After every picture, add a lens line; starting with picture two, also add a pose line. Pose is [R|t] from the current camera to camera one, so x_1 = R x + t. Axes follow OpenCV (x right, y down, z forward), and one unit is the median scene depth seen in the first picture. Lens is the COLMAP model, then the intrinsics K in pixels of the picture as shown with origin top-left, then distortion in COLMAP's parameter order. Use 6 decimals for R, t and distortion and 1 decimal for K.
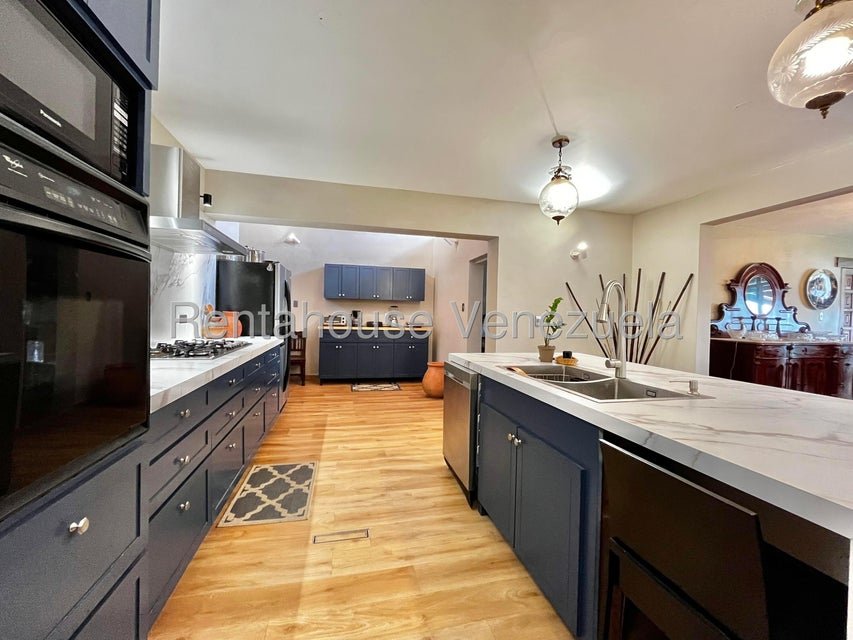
lens RADIAL K [[349.0, 0, 426.4], [0, 349.0, 320.0], [0, 0, 1]] dist [-0.000084, 0.000109]
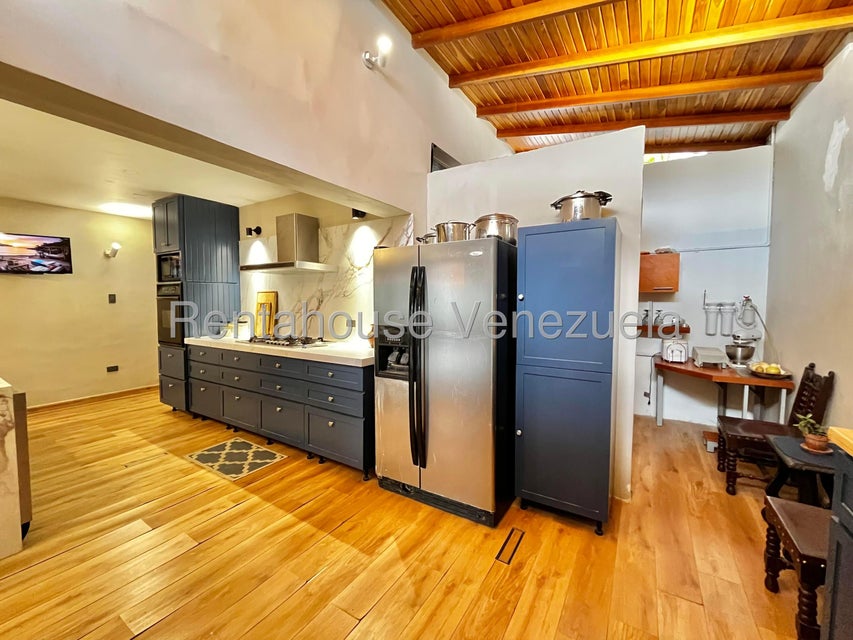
lens RADIAL K [[349.0, 0, 427.7], [0, 349.0, 318.0], [0, 0, 1]] dist [-0.000084, 0.000109]
pose [[-0.715839, 0.002157, -0.698262, -0.042484], [-0.033279, 0.998754, 0.037202, -0.087038], [0.697472, 0.049868, -0.714875, 2.294410]]
